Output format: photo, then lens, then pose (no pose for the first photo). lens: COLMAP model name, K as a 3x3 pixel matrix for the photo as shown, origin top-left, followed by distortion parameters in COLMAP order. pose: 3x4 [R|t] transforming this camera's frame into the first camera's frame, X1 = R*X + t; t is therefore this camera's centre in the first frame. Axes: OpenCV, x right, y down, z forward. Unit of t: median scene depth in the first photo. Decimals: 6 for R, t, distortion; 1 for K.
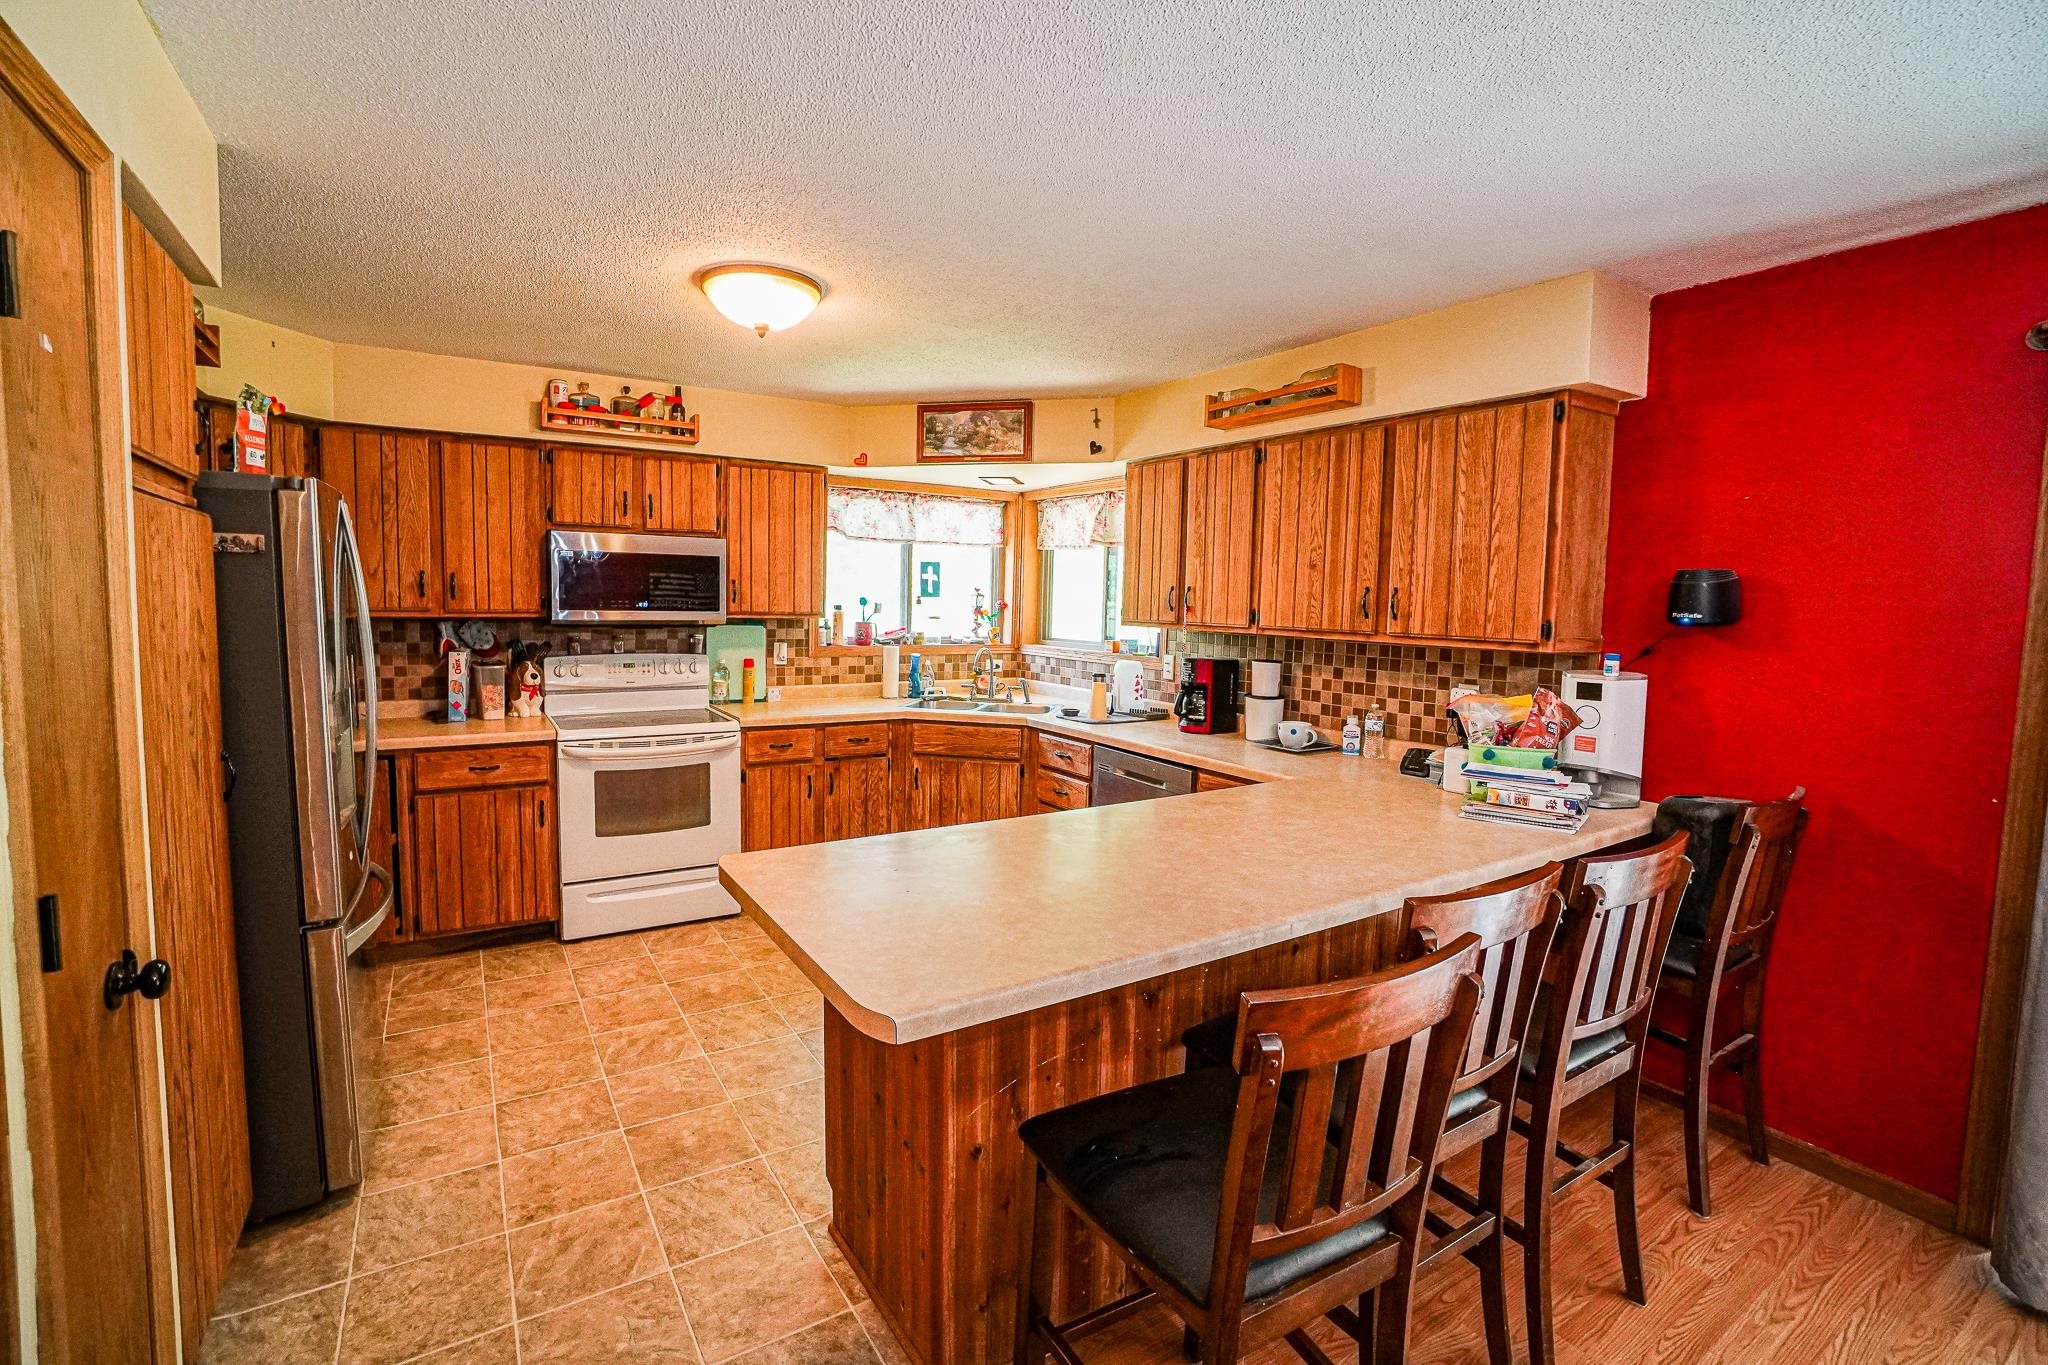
lens RADIAL K [[904.8, 0, 1003.5], [0, 904.8, 662.2], [0, 0, 1]] dist [-0.067638, 0.027518]
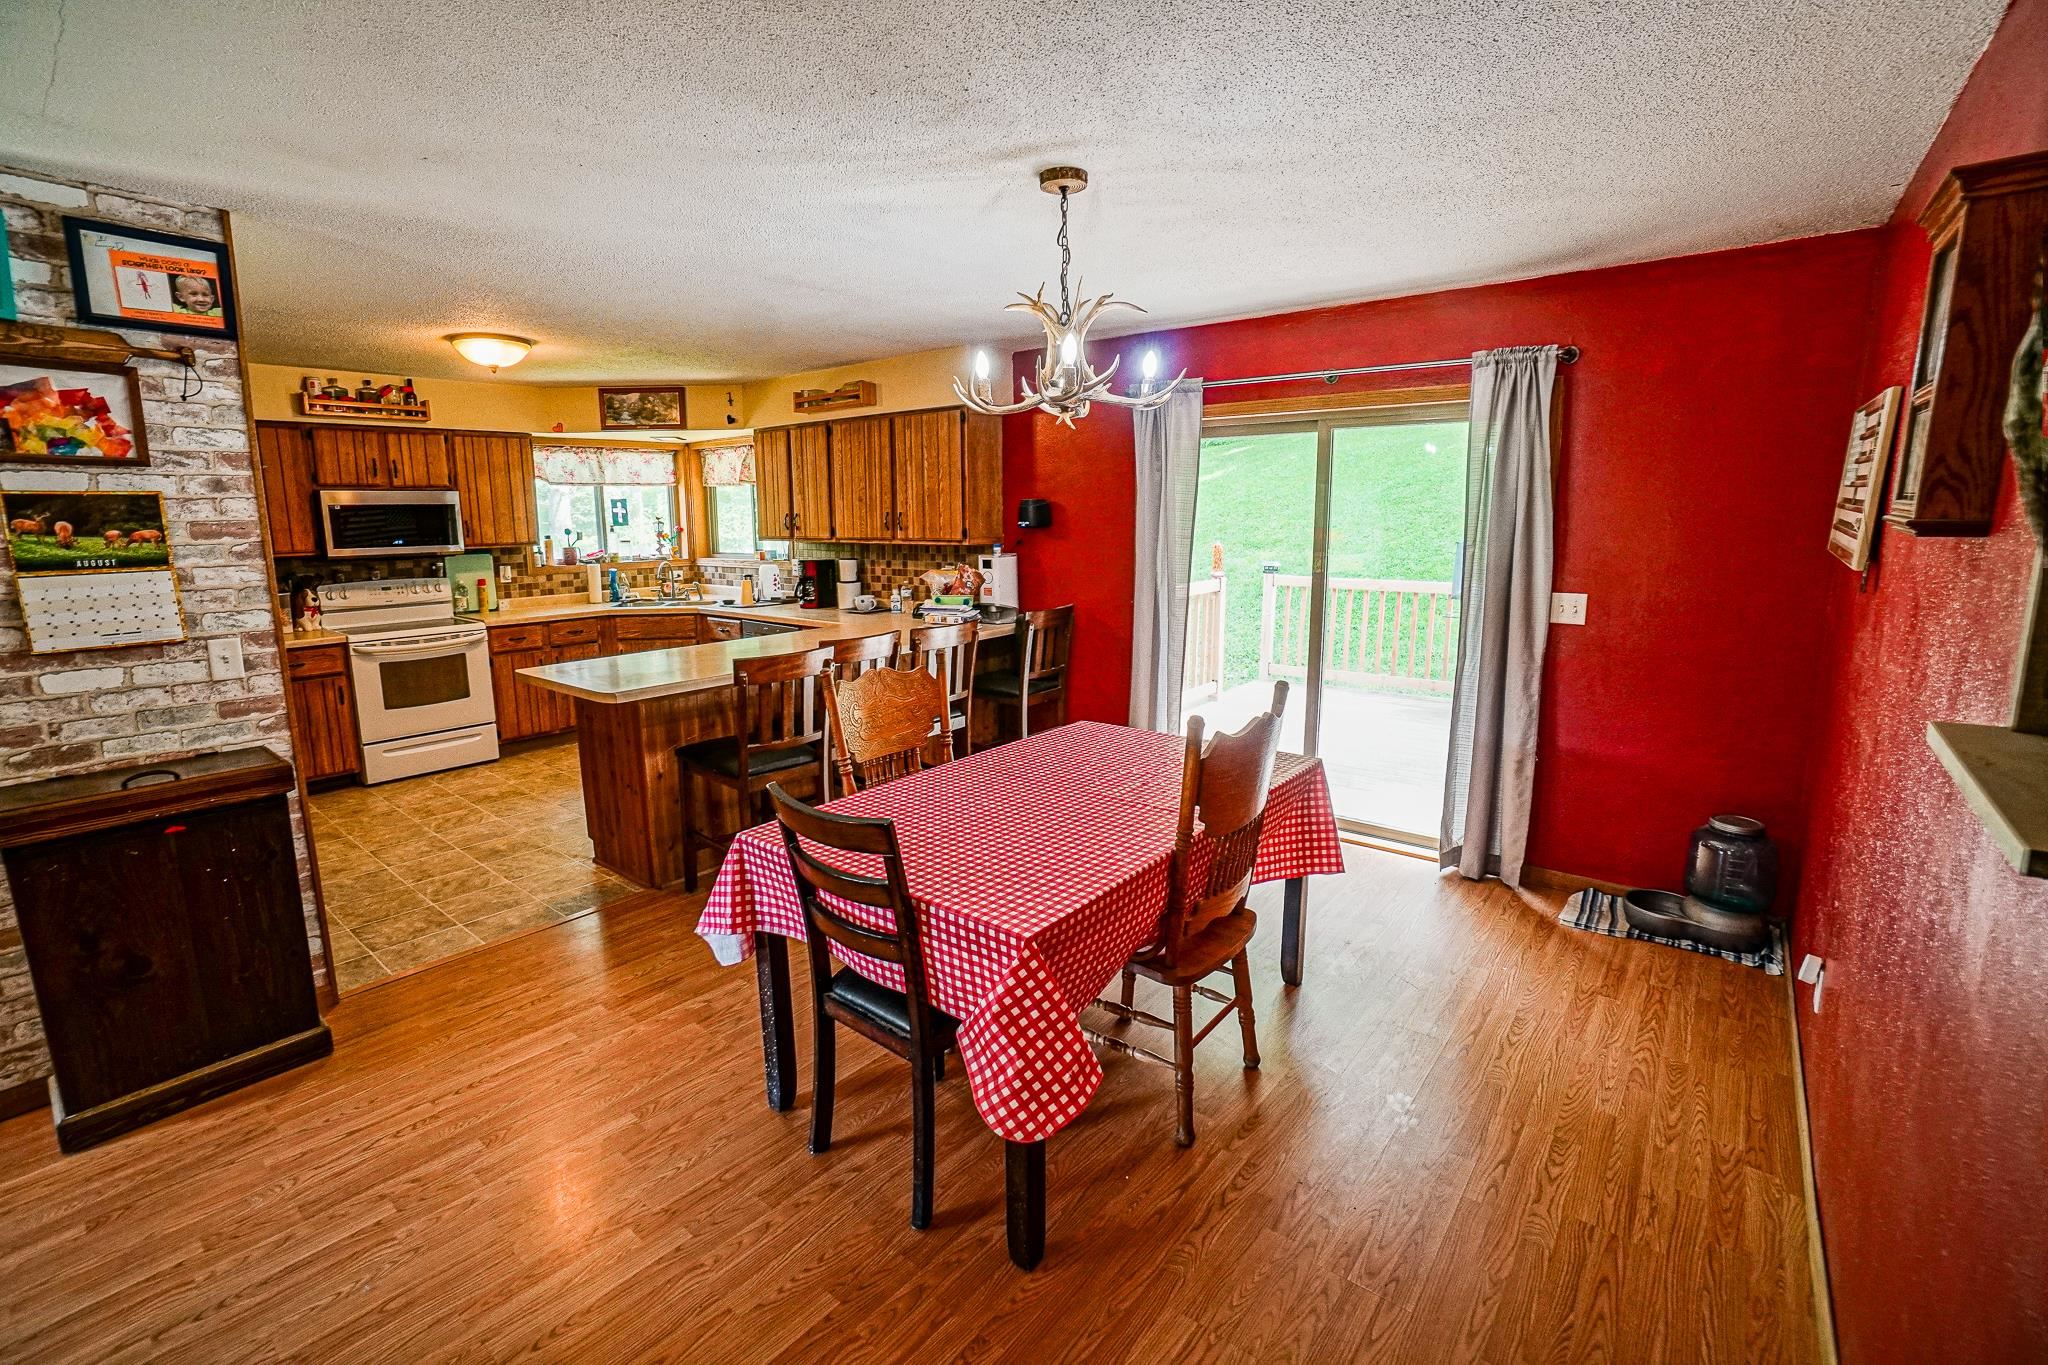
lens RADIAL K [[904.8, 0, 1003.5], [0, 904.8, 662.2], [0, 0, 1]] dist [-0.067638, 0.027518]
pose [[0.950320, -0.082280, 0.300204, 0.055890], [0.053254, 0.993189, 0.103635, 0.026959], [-0.306686, -0.082500, 0.948229, -0.566044]]
